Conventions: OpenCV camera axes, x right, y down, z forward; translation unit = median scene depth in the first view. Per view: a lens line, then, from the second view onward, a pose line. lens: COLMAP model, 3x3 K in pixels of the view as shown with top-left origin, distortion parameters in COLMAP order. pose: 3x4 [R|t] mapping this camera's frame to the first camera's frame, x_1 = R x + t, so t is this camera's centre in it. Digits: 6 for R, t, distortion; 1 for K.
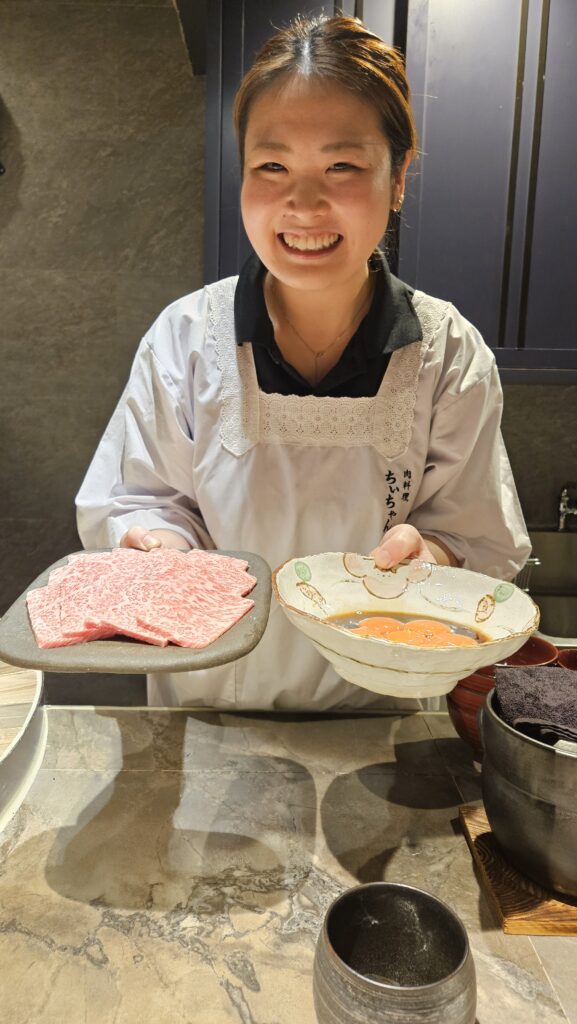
lens RADIAL K [[688.4, 0, 288.5], [0, 688.4, 512.0], [0, 0, 1]] dist [0.021809, -0.033751]
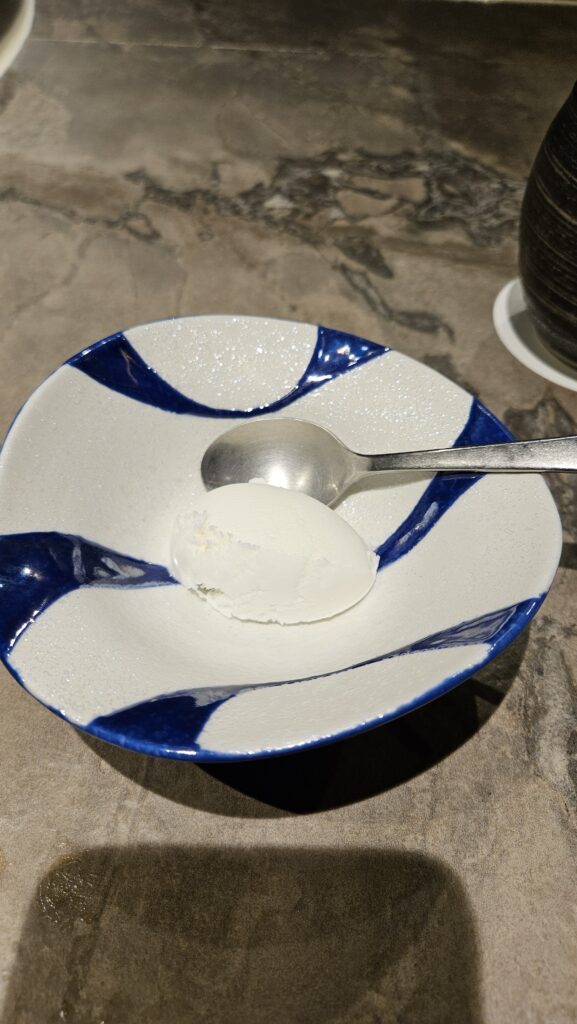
lens RADIAL K [[688.4, 0, 288.5], [0, 688.4, 512.0], [0, 0, 1]] dist [0.021809, -0.033751]
pose [[0.998431, 0.044802, -0.033606, -0.099484], [-0.011911, 0.756193, 0.654241, 0.393084], [0.054723, -0.652813, 0.755540, 0.317328]]
